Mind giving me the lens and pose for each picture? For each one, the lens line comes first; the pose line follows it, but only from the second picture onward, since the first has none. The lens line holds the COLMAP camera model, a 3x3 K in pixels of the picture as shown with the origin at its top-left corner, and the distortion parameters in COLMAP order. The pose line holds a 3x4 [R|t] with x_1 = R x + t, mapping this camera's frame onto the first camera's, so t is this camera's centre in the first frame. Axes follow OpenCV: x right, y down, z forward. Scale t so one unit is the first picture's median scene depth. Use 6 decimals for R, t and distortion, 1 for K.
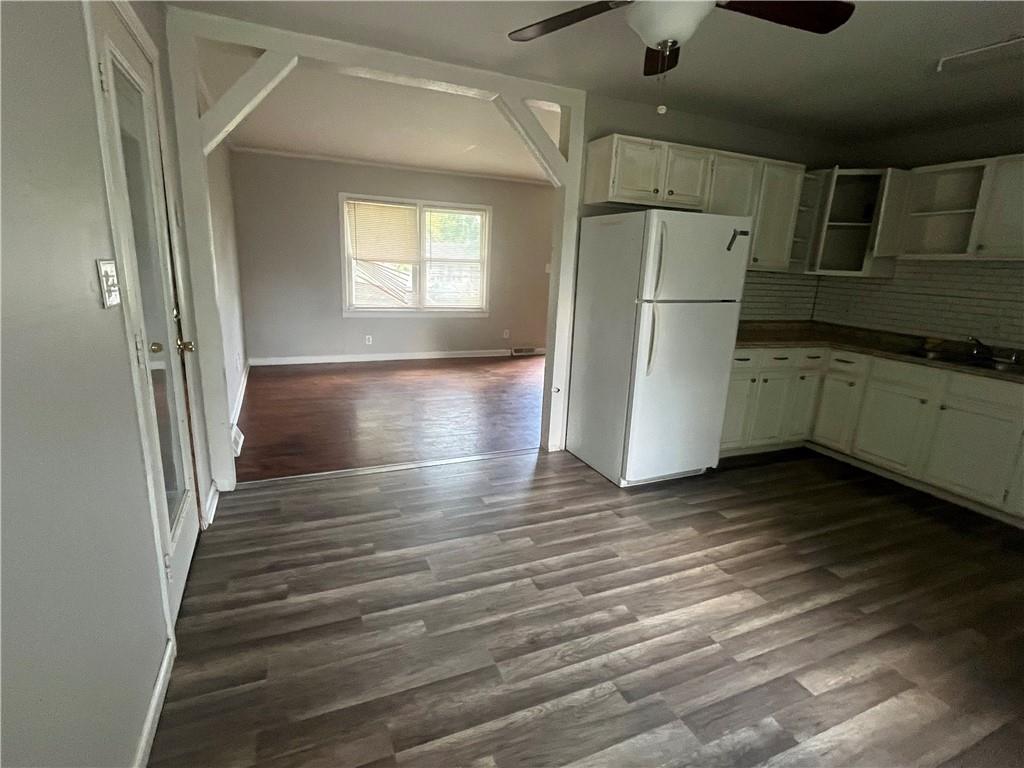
lens RADIAL K [[505.7, 0, 510.2], [0, 505.7, 388.9], [0, 0, 1]] dist [-0.000971, 0.001426]
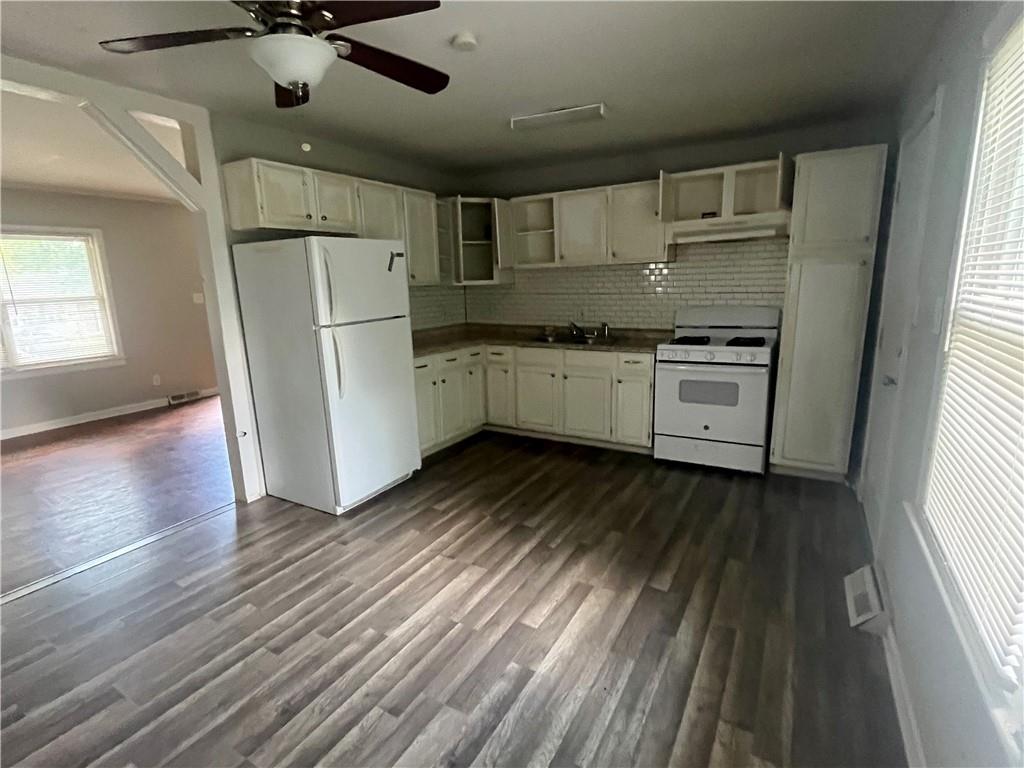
lens RADIAL K [[505.7, 0, 509.0], [0, 505.7, 387.1], [0, 0, 1]] dist [-0.000971, 0.001426]
pose [[0.806042, -0.186561, 0.561686, -0.018207], [0.205141, 0.978256, 0.030537, -0.009873], [-0.555170, 0.090611, 0.826787, -0.017715]]
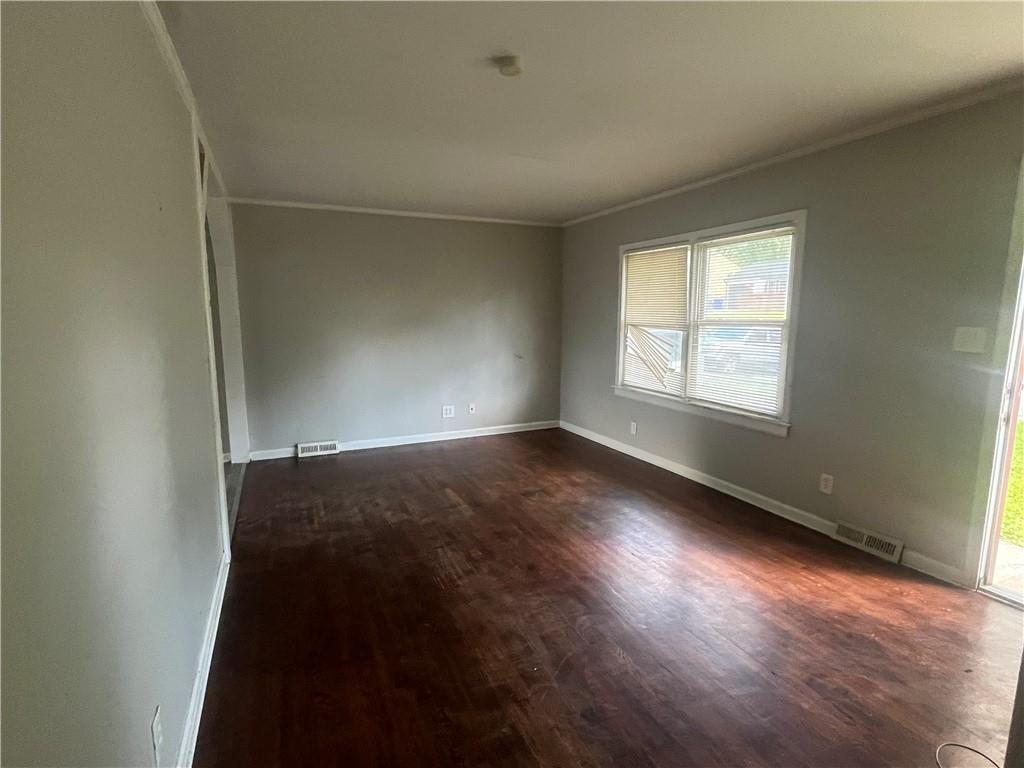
lens RADIAL K [[505.7, 0, 512.2], [0, 505.7, 387.6], [0, 0, 1]] dist [-0.000971, 0.001426]
pose [[0.025975, 0.102254, -0.994419, 0.881437], [-0.247518, 0.964438, 0.092706, -0.345307], [0.968535, 0.243728, 0.050361, 1.472654]]
